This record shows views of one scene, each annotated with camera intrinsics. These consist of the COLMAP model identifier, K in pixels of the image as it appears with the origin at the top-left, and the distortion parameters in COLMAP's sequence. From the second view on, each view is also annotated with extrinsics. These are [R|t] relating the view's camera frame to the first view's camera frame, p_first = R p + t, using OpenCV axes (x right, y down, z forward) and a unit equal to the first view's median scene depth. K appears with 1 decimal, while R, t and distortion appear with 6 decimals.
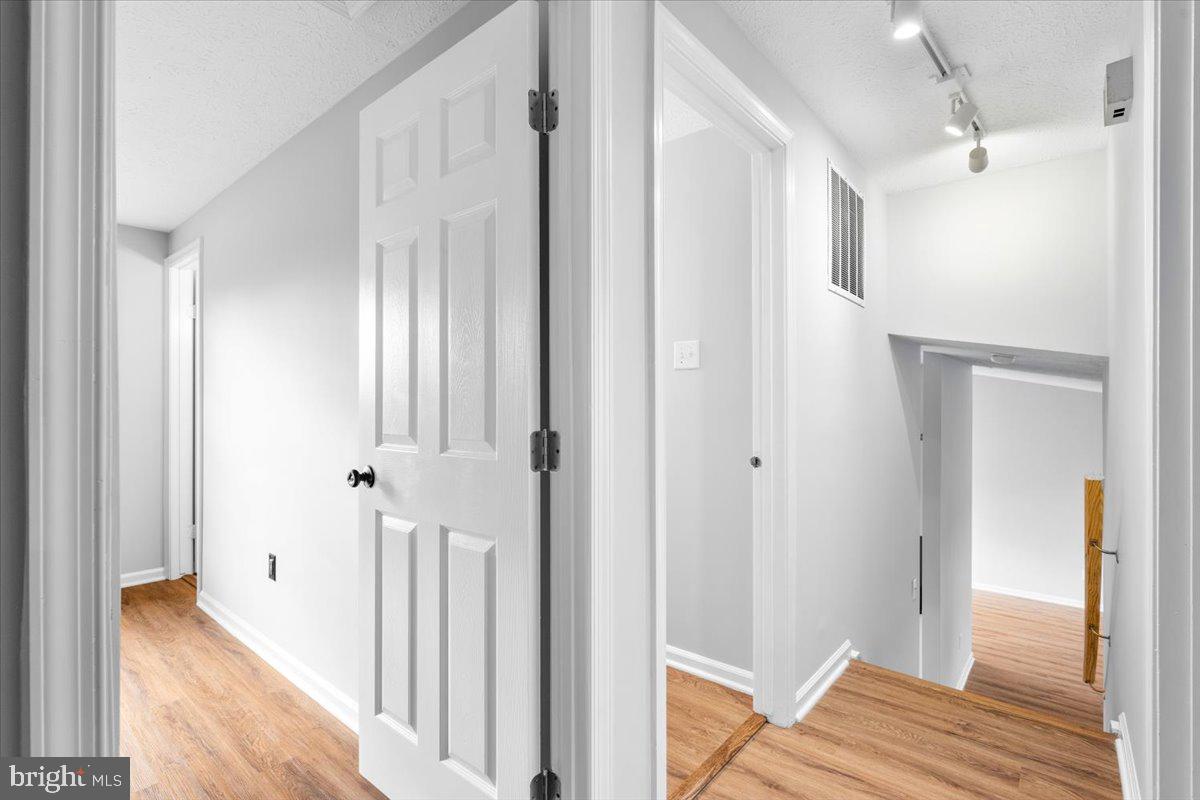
lens RADIAL K [[547.9, 0, 598.4], [0, 547.9, 405.4], [0, 0, 1]] dist [-0.008769, 0.003872]
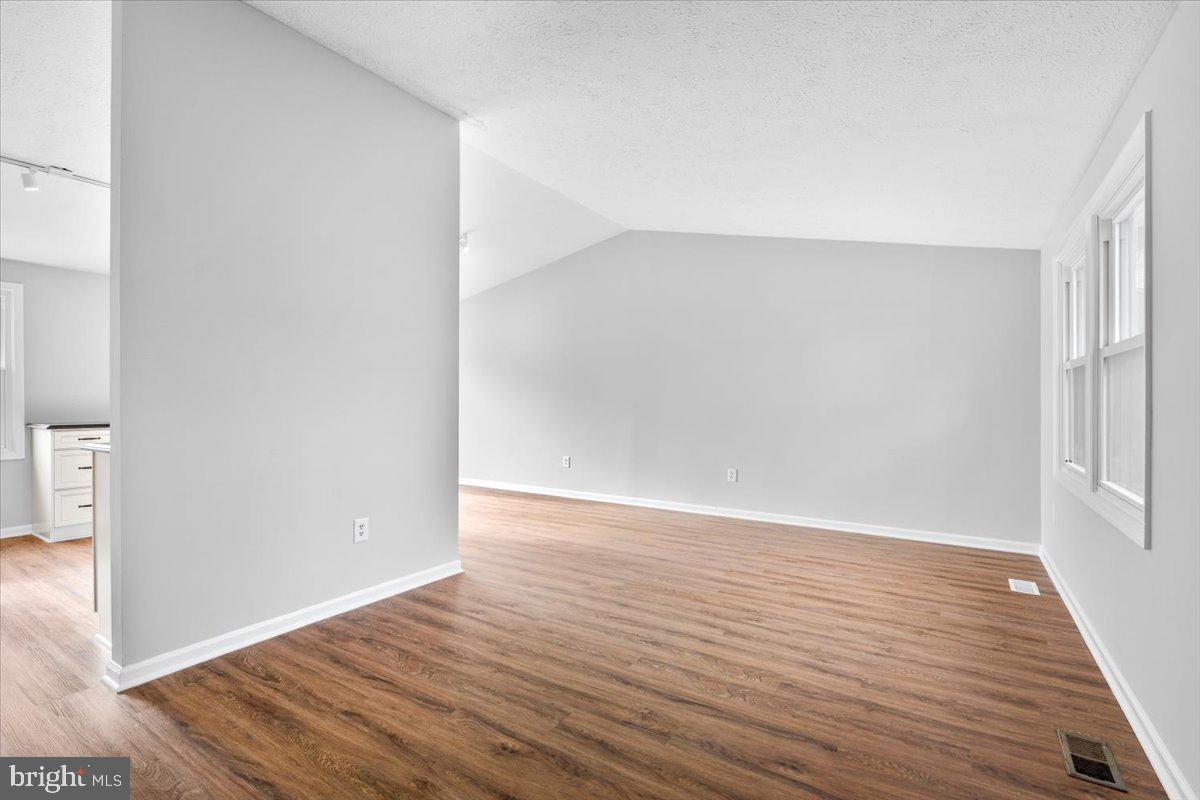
lens RADIAL K [[547.9, 0, 599.8], [0, 547.9, 397.4], [0, 0, 1]] dist [-0.008769, 0.003872]
pose [[0.990209, 0.004612, 0.139520, 0.830731], [-0.004947, 0.999986, 0.002058, 0.281242], [-0.139508, -0.002728, 0.990217, 0.362063]]
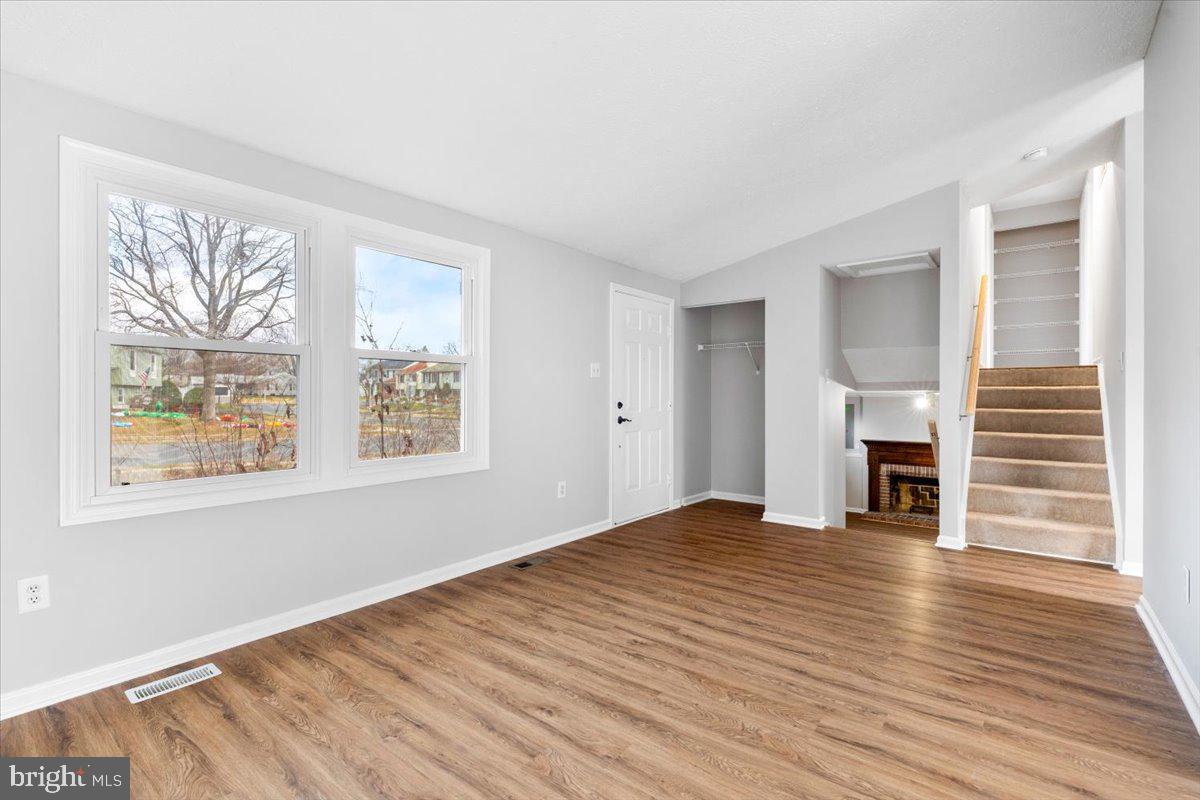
lens RADIAL K [[547.9, 0, 603.5], [0, 547.9, 398.6], [0, 0, 1]] dist [-0.008769, 0.003872]
pose [[-0.998747, -0.002246, -0.049997, 1.122281], [-0.002295, 0.999997, 0.000913, 0.288025], [0.049995, 0.001027, -0.998749, 1.382958]]
